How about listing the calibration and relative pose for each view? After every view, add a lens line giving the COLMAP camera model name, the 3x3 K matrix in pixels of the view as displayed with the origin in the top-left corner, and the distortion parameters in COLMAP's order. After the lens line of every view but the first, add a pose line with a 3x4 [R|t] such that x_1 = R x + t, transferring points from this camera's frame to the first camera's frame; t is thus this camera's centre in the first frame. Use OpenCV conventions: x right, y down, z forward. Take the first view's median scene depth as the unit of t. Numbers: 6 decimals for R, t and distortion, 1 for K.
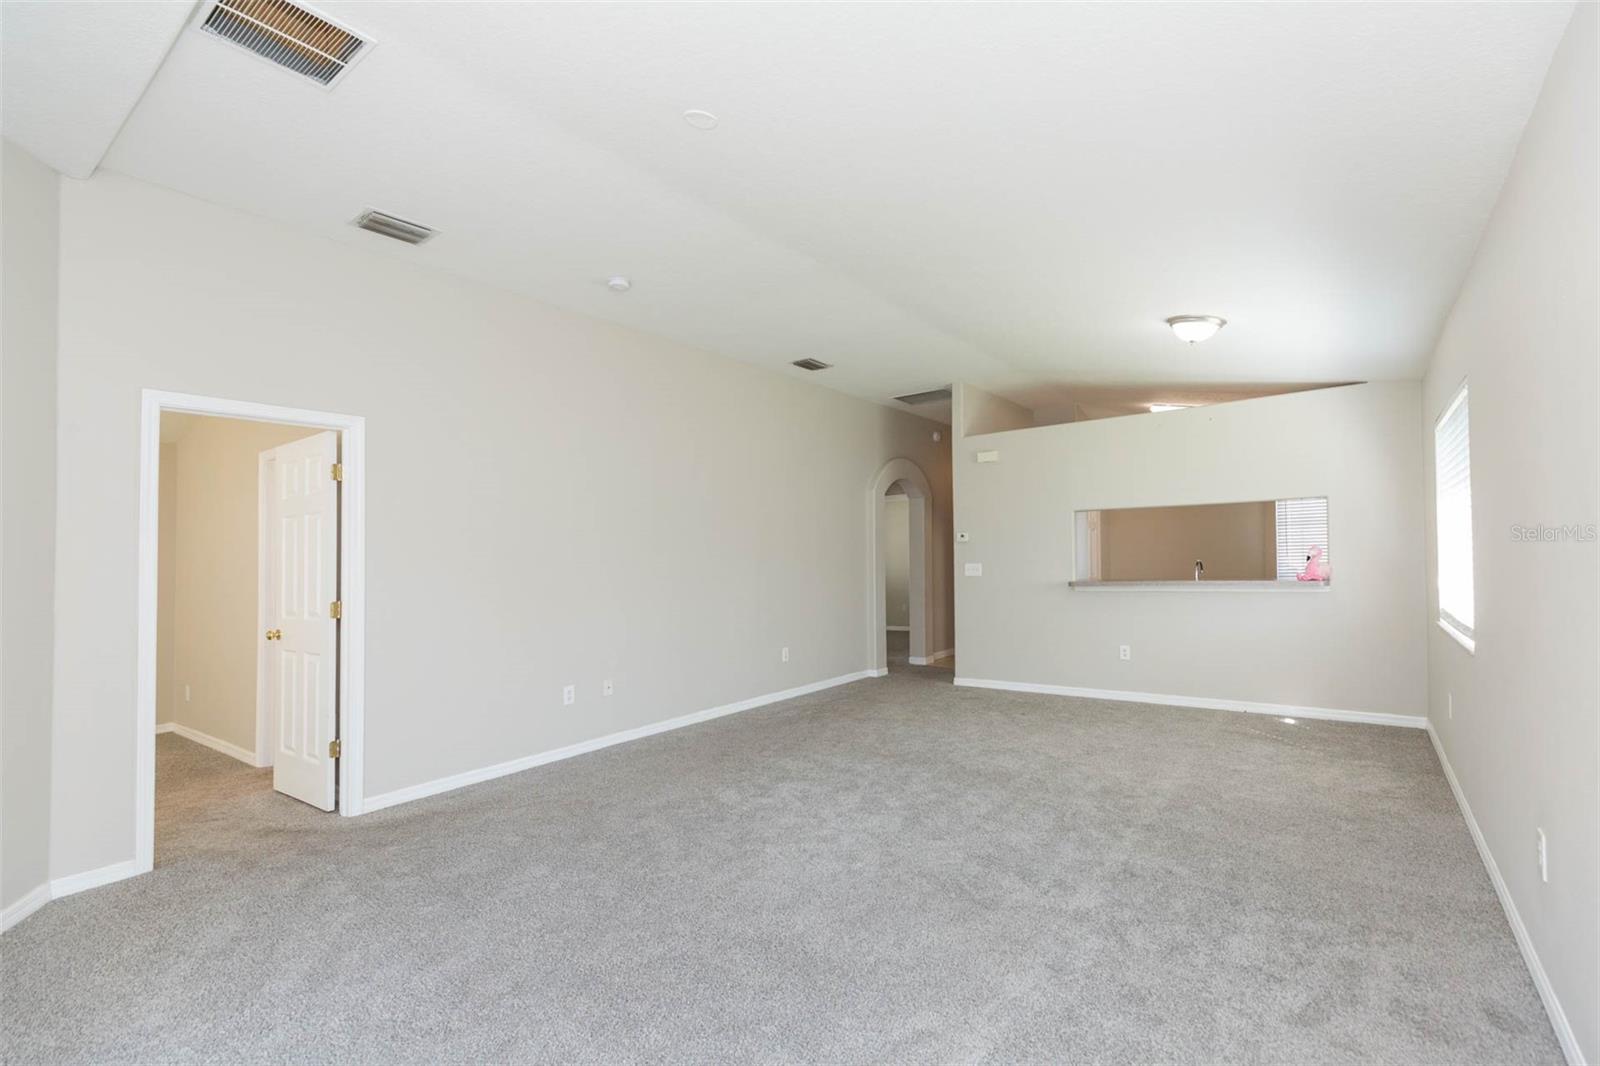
lens RADIAL K [[721.4, 0, 819.4], [0, 721.4, 528.2], [0, 0, 1]] dist [-0.000061, -0.000178]
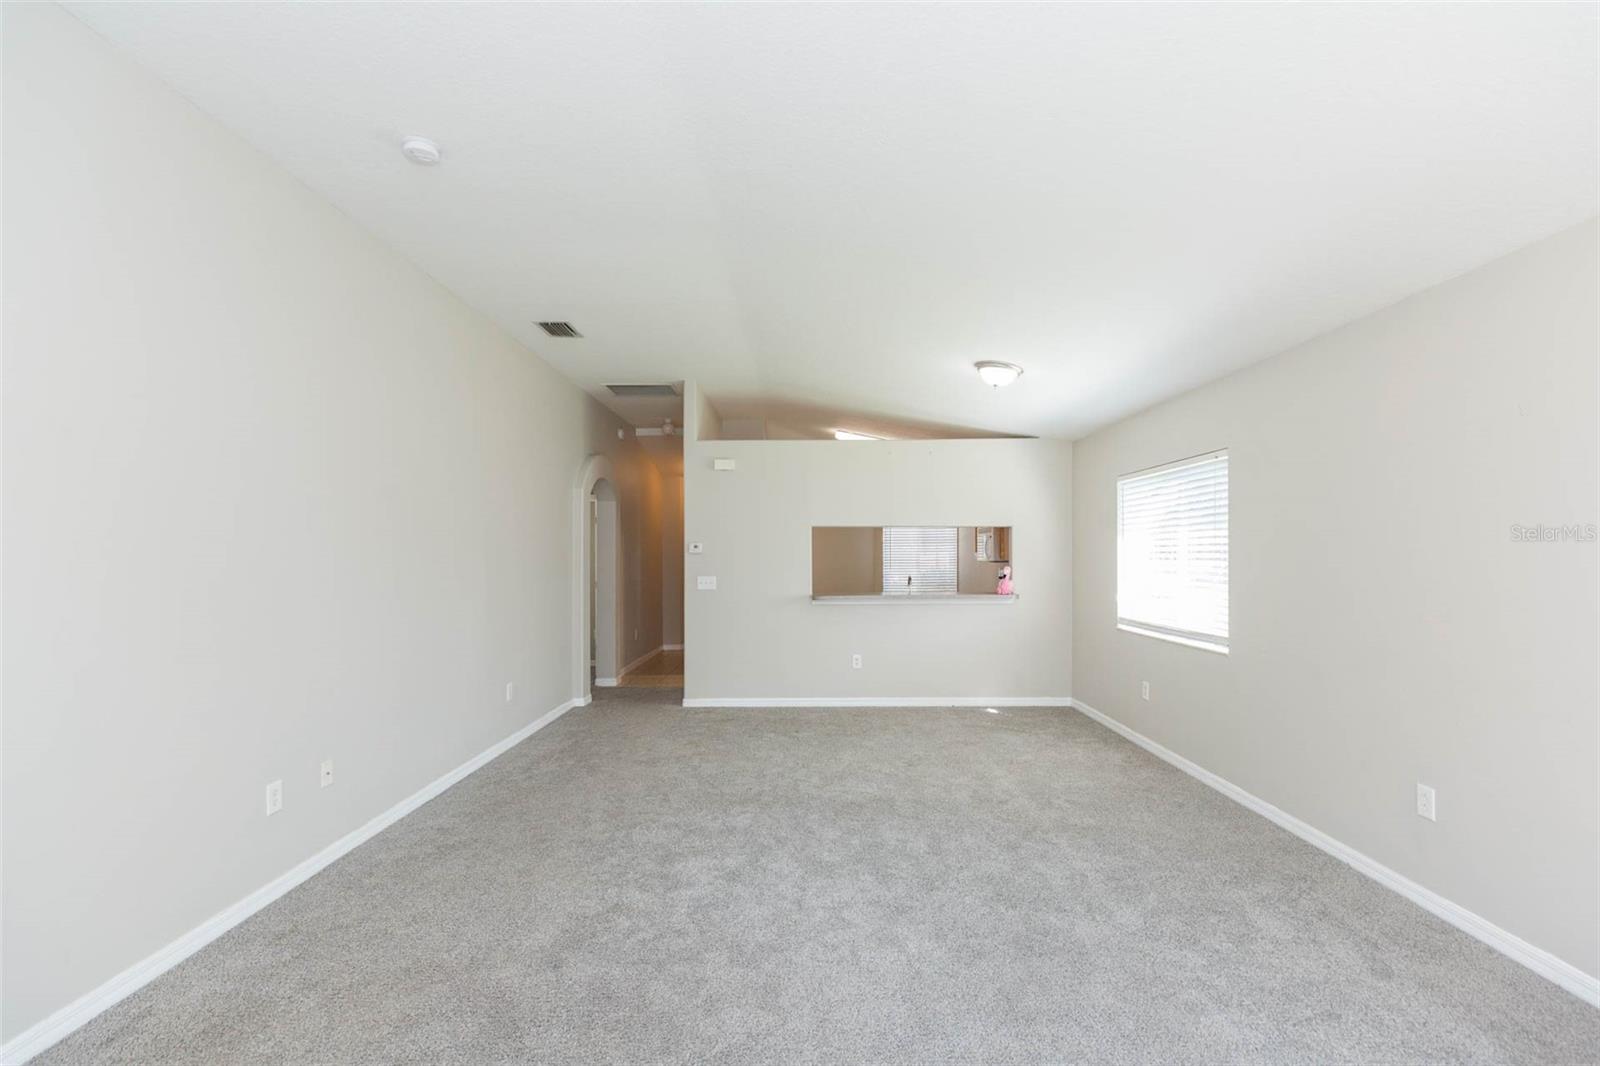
lens RADIAL K [[713.0, 0, 801.0], [0, 713.0, 552.7], [0, 0, 1]] dist [0.000283, -0.000508]
pose [[0.805638, 0.024213, 0.591912, -0.349692], [-0.041879, 0.998992, 0.016135, -0.003265], [-0.590925, -0.037788, 0.805841, 0.259443]]
